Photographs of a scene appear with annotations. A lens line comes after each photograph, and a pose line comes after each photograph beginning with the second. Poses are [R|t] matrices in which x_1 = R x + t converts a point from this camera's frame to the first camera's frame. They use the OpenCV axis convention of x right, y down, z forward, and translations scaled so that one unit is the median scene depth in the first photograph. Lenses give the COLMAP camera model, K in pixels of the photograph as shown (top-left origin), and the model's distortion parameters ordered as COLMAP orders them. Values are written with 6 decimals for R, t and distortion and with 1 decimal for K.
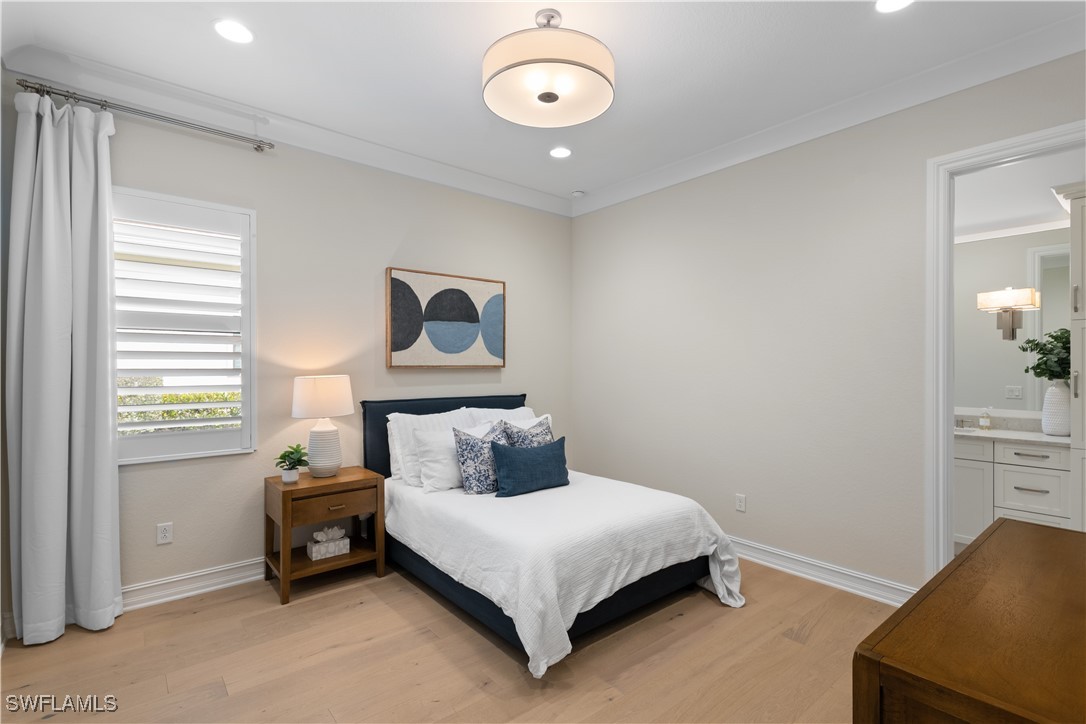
lens RADIAL K [[505.5, 0, 546.4], [0, 505.5, 360.2], [0, 0, 1]] dist [0.003910, -0.000657]
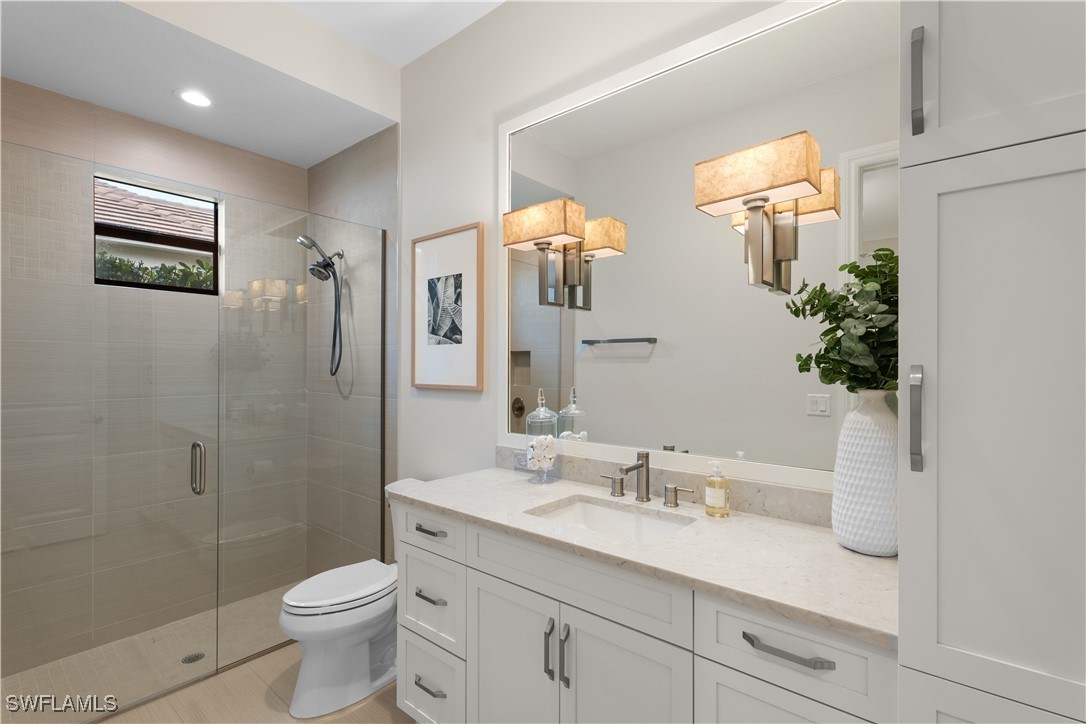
lens RADIAL K [[501.1, 0, 545.9], [0, 501.1, 360.9], [0, 0, 1]] dist [-0.001218, 0.000214]
pose [[0.982725, 0.003322, 0.185044, 0.720950], [-0.003985, 0.999987, 0.003212, 0.016513], [-0.185031, -0.003894, 0.982725, 0.696905]]
